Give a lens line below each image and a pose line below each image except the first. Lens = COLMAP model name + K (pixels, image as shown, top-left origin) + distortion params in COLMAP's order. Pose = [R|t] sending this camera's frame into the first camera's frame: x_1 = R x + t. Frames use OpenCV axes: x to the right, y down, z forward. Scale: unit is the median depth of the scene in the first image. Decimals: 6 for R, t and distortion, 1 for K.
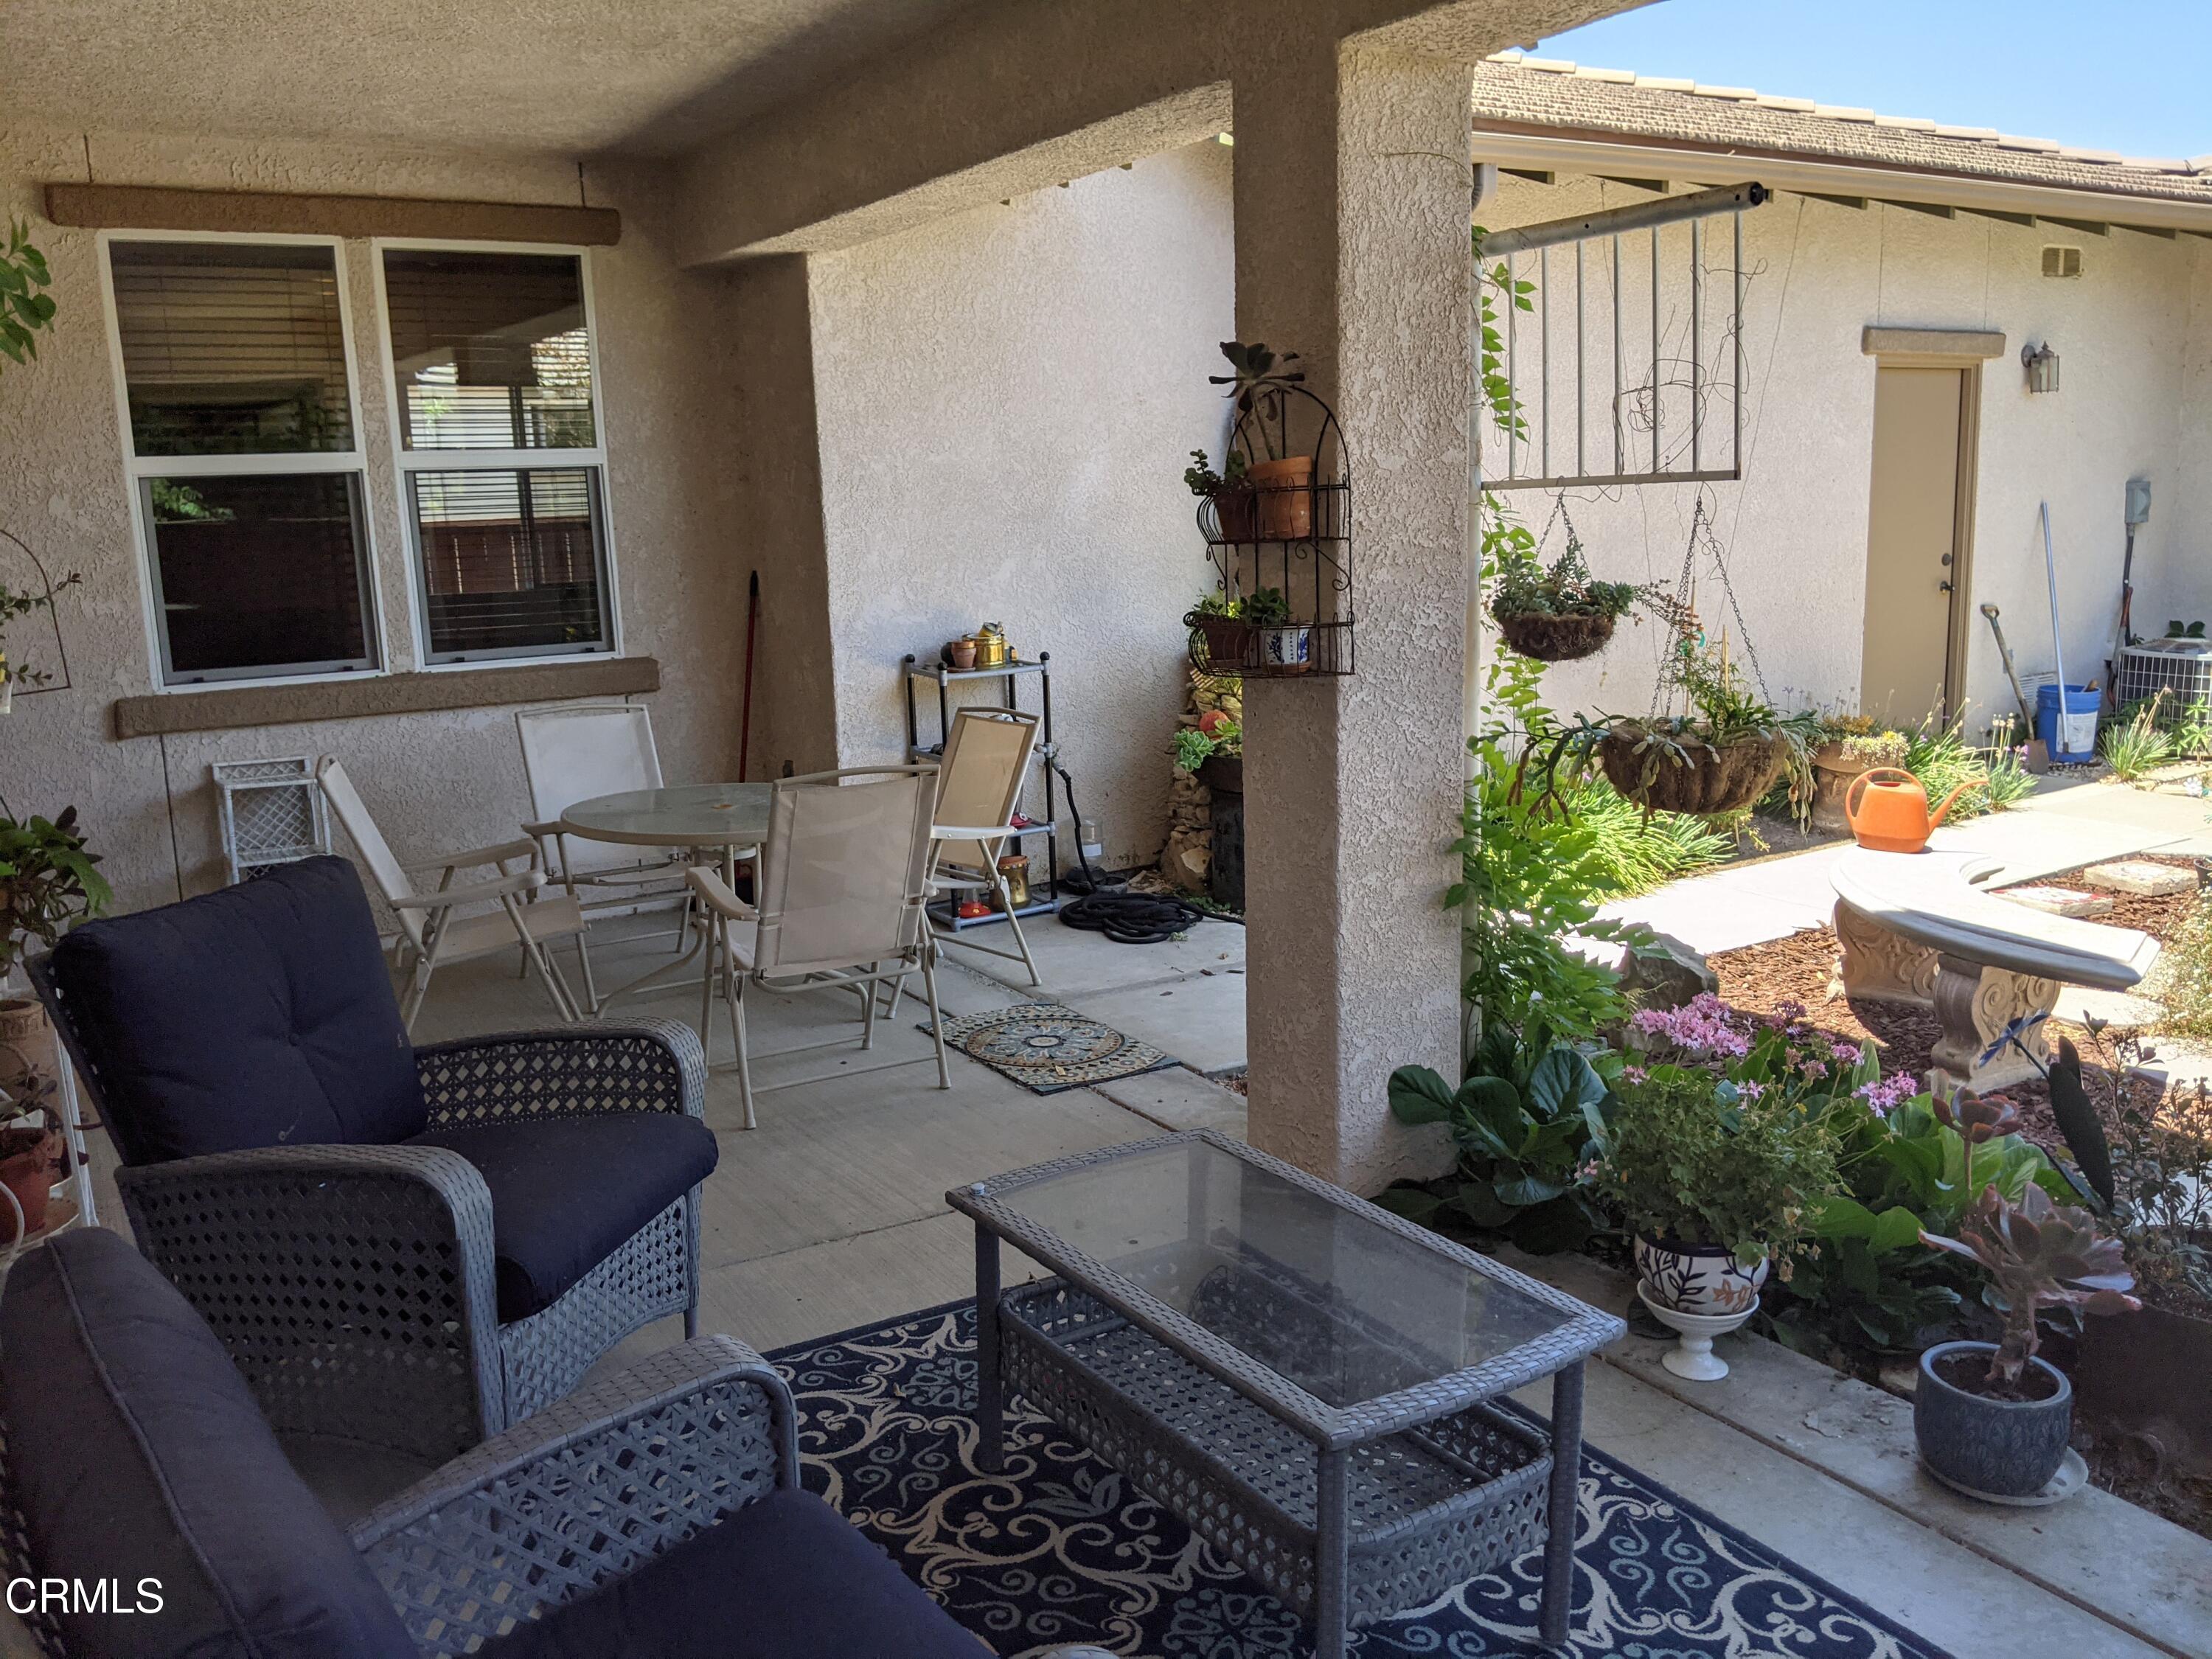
lens RADIAL K [[1802.7, 0, 1106.7], [0, 1802.7, 798.0], [0, 0, 1]] dist [0.056244, -0.119003]
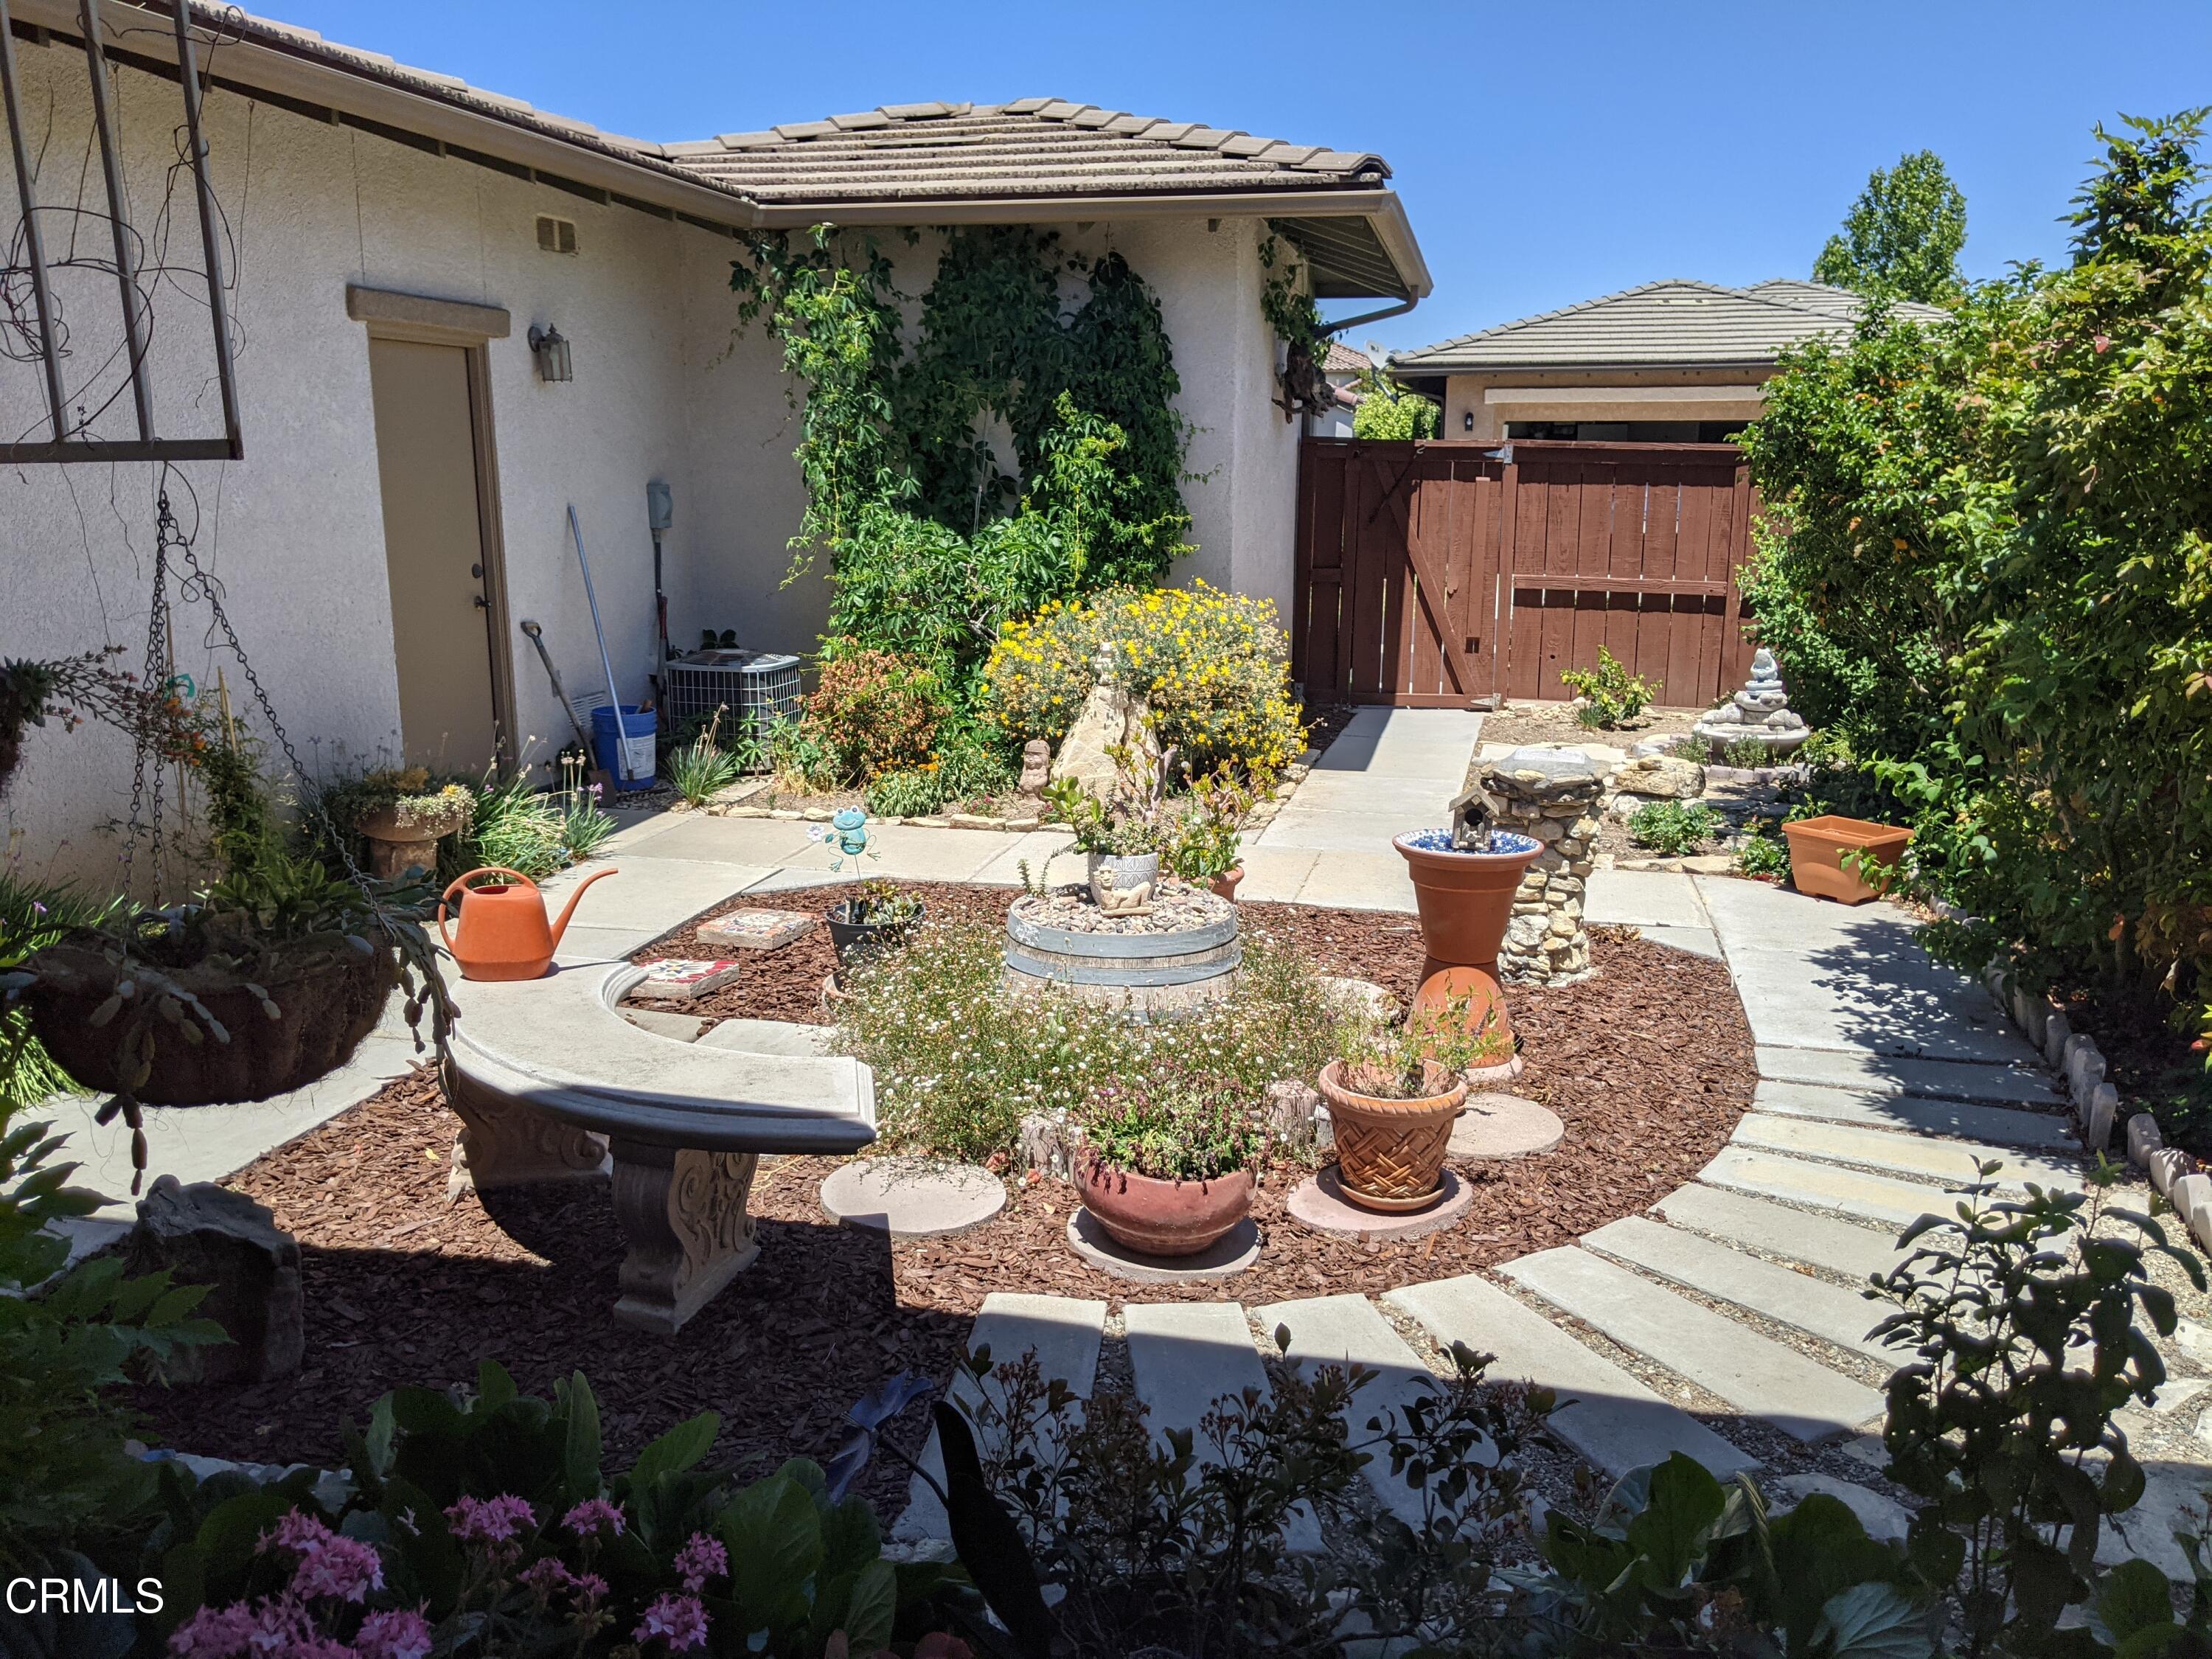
lens RADIAL K [[1780.0, 0, 1116.8], [0, 1780.0, 841.3], [0, 0, 1]] dist [0.064751, -0.108297]
pose [[0.700135, -0.122217, 0.703473, 0.063578], [0.104440, 0.992174, 0.068430, -0.032345], [-0.706331, 0.025560, 0.707420, 0.196307]]
